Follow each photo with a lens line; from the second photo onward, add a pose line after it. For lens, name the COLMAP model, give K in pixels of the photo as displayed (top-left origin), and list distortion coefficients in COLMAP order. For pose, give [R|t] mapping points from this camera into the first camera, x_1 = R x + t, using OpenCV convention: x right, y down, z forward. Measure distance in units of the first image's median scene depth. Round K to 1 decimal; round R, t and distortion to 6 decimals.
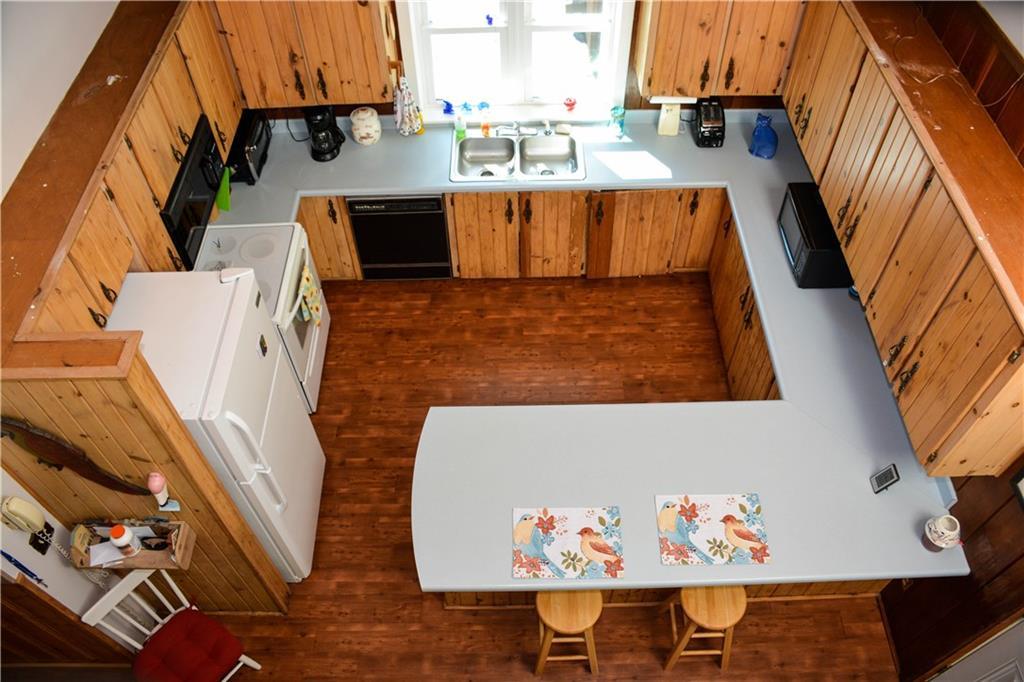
lens RADIAL K [[803.3, 0, 510.2], [0, 803.3, 337.8], [0, 0, 1]] dist [-0.086188, 0.013401]
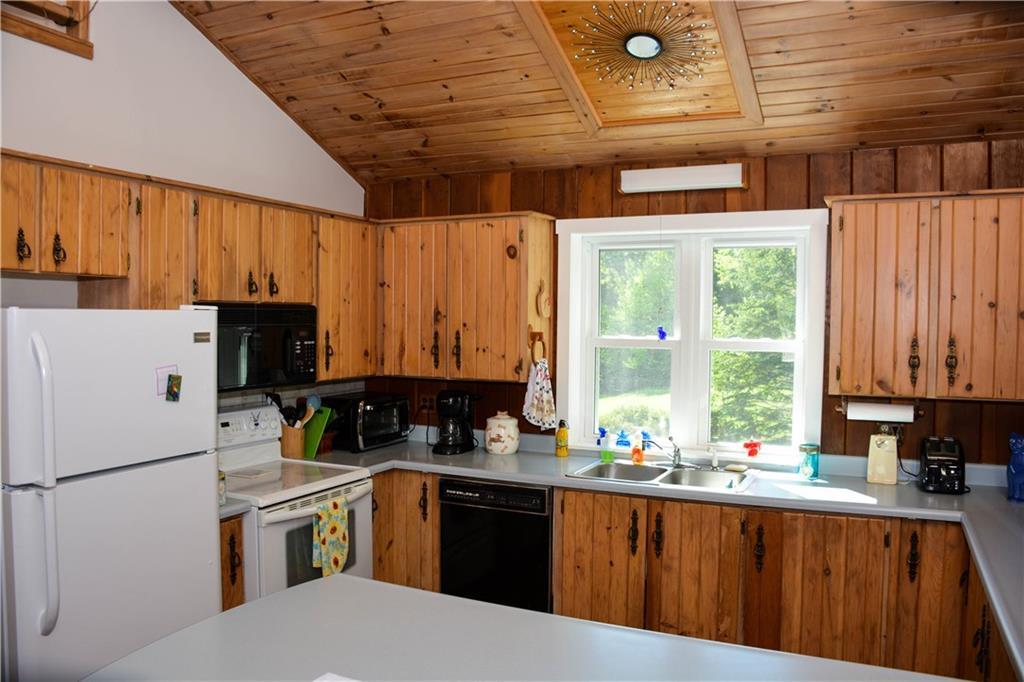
lens RADIAL K [[803.3, 0, 514.1], [0, 803.3, 341.8], [0, 0, 1]] dist [-0.086188, 0.013401]
pose [[0.898410, 0.044723, -0.436874, 0.209237], [-0.359212, 0.647125, -0.672455, 0.253930], [0.252638, 0.761071, 0.597449, 0.417649]]
